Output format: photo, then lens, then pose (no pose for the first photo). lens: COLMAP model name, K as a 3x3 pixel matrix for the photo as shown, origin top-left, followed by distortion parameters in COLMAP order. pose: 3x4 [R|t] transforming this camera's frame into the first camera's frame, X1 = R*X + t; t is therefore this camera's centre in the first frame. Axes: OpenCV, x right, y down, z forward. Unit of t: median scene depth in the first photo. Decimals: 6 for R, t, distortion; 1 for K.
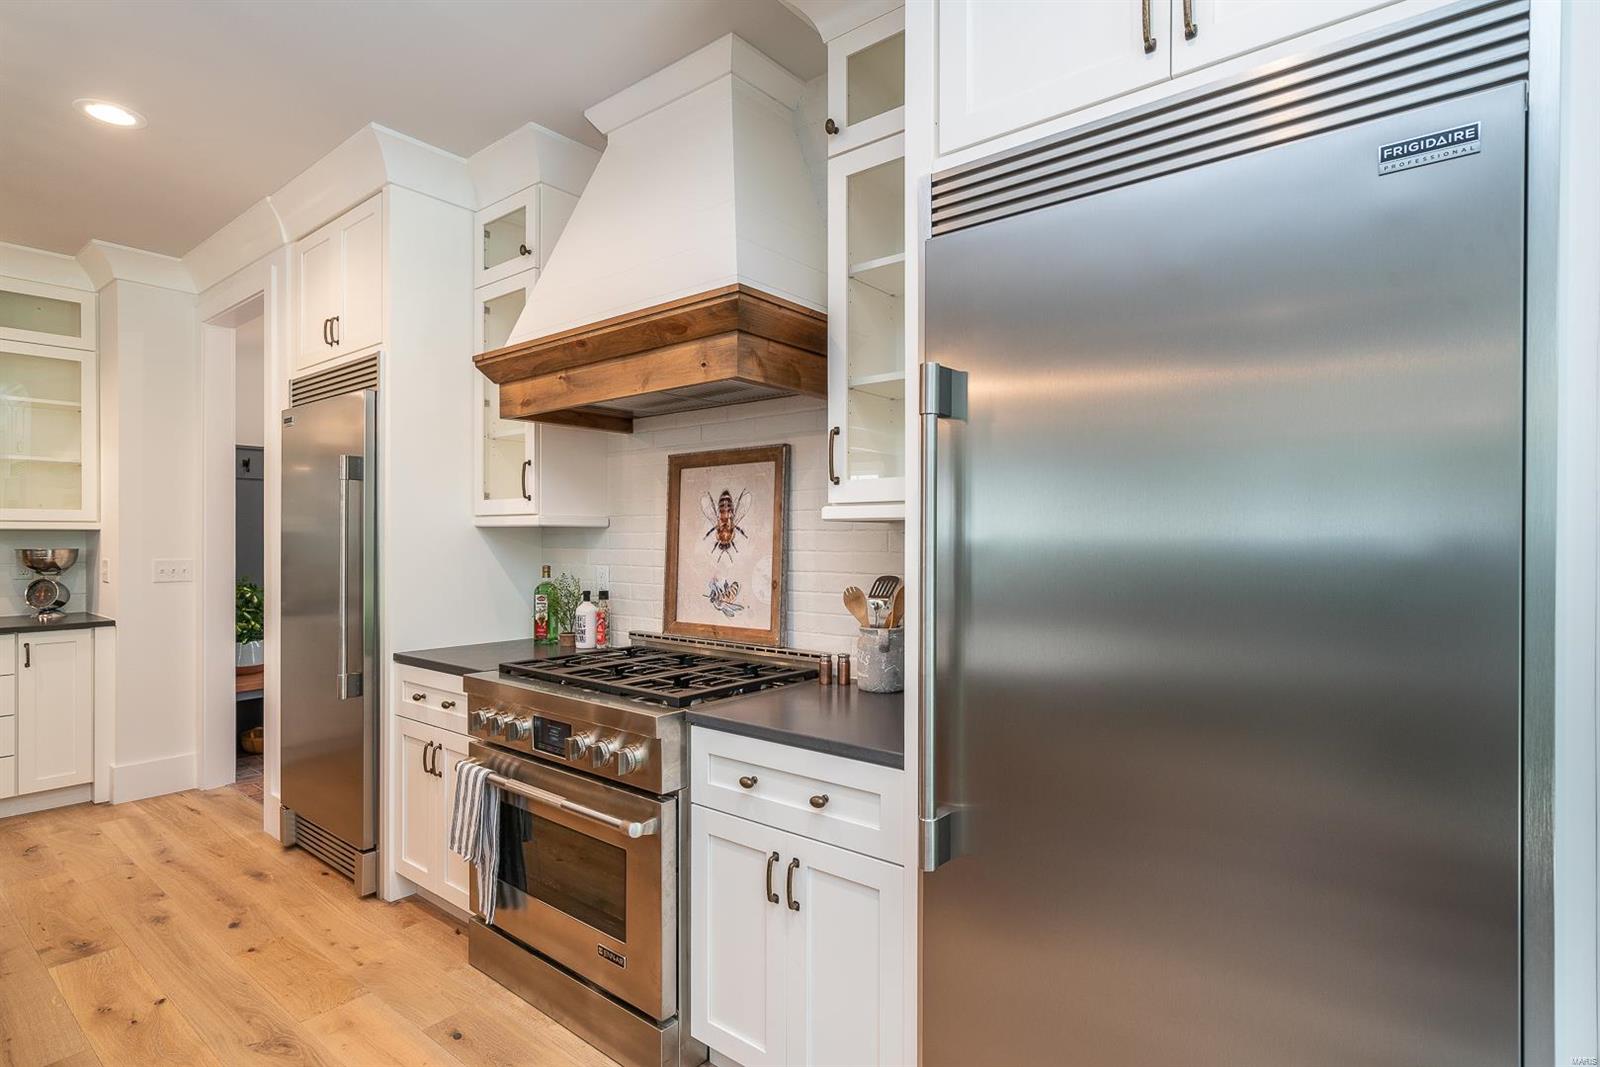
lens RADIAL K [[799.5, 0, 793.2], [0, 799.5, 548.7], [0, 0, 1]] dist [0.003759, 0.000057]
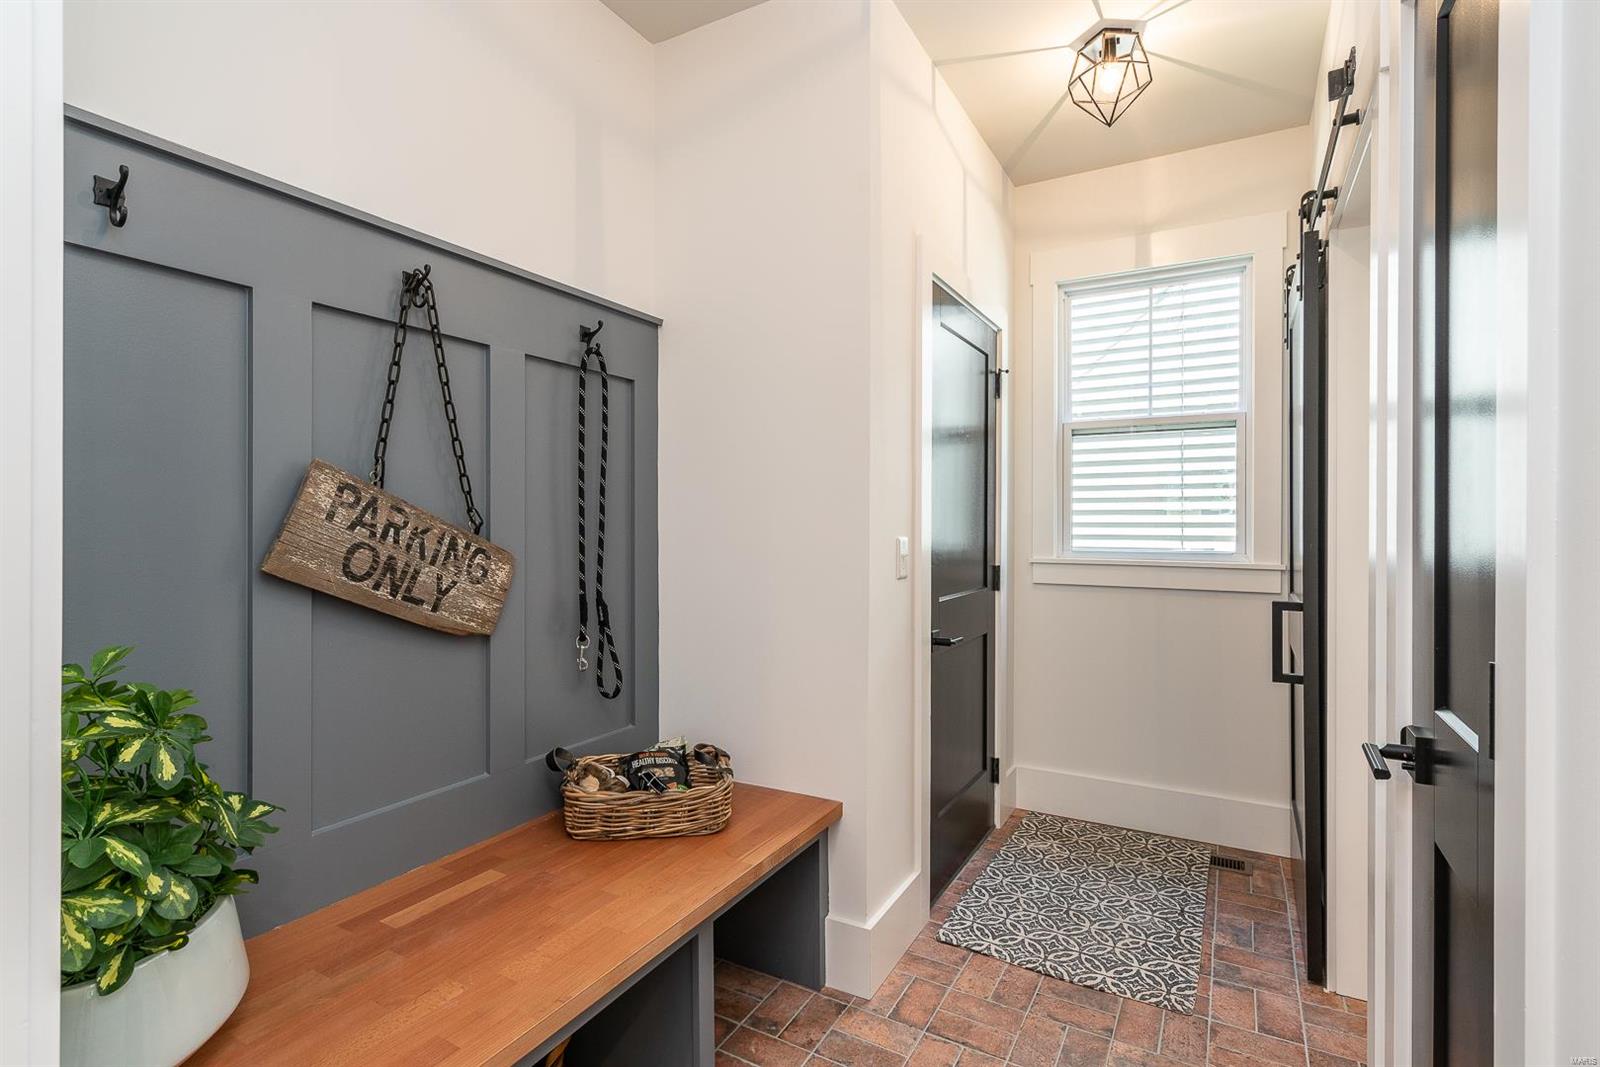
lens RADIAL K [[775.1, 0, 798.9], [0, 775.1, 527.4], [0, 0, 1]] dist [-0.002231, 0.001074]
pose [[0.988004, 0.001686, 0.154421, -0.540562], [-0.000184, 0.999953, -0.009740, 0.003285], [-0.154430, 0.009594, 0.987957, 0.775490]]
